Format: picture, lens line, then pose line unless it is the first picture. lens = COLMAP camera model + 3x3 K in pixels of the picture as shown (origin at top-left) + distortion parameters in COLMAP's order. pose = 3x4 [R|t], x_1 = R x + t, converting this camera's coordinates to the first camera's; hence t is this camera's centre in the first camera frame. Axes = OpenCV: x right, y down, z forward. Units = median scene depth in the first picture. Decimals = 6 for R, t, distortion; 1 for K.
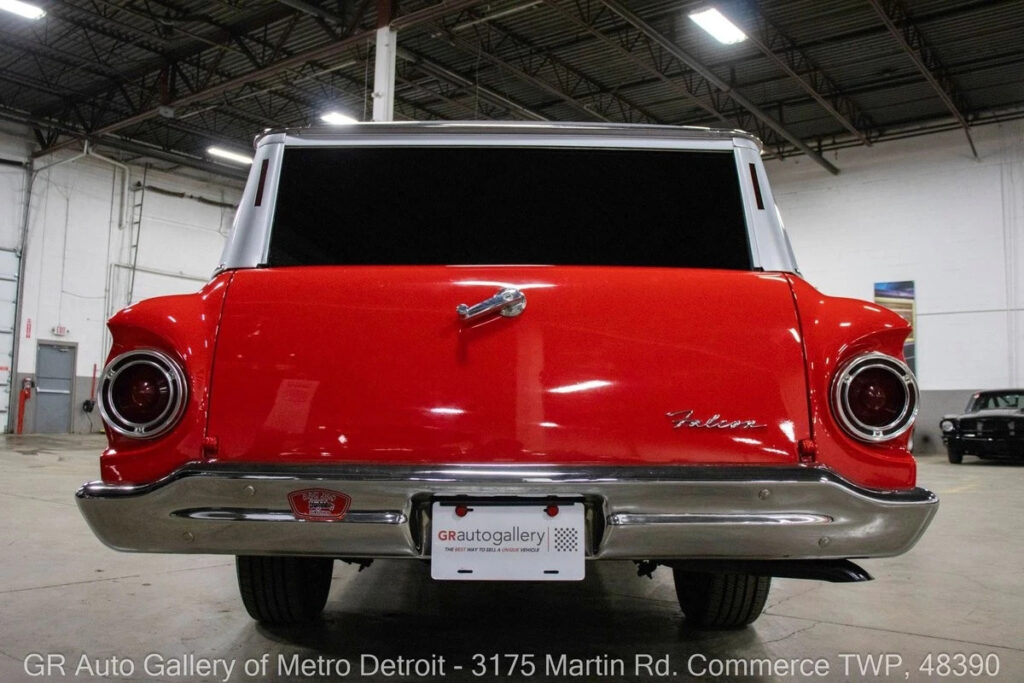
lens RADIAL K [[900.0, 0, 512.0], [0, 900.0, 341.5], [0, 0, 1]] dist [-0.151181, 0.130936]
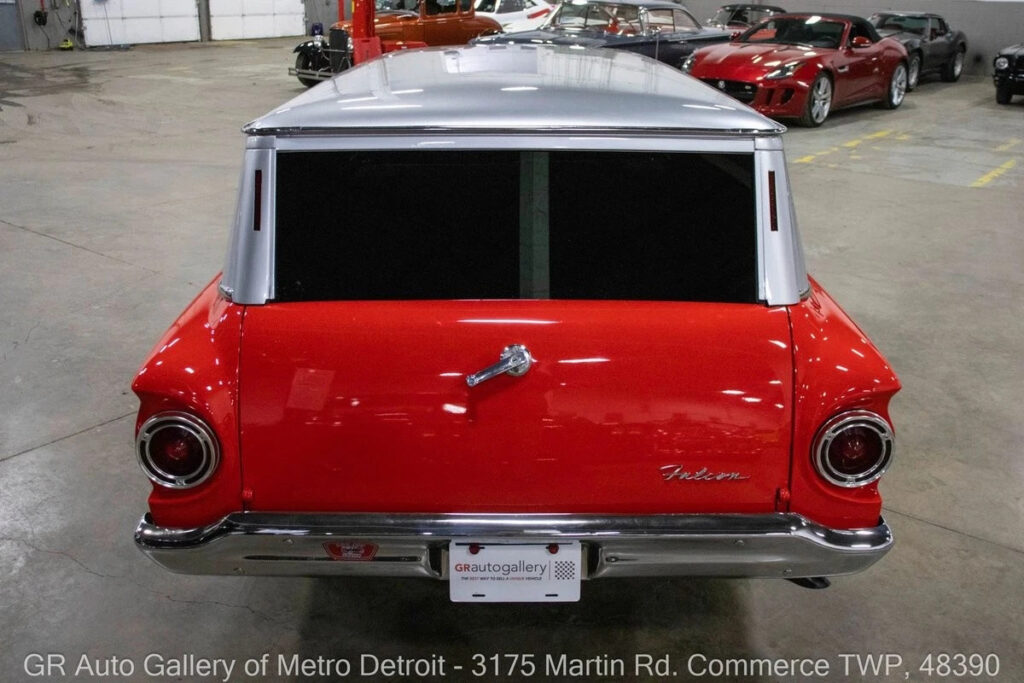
lens RADIAL K [[971.8, 0, 512.0], [0, 971.8, 341.5], [0, 0, 1]] dist [-0.170718, 0.224253]
pose [[0.999980, -0.000802, -0.006276, -0.000300], [0.003444, 0.901089, 0.433621, -0.580453], [0.005308, -0.433634, 0.901073, -0.000941]]
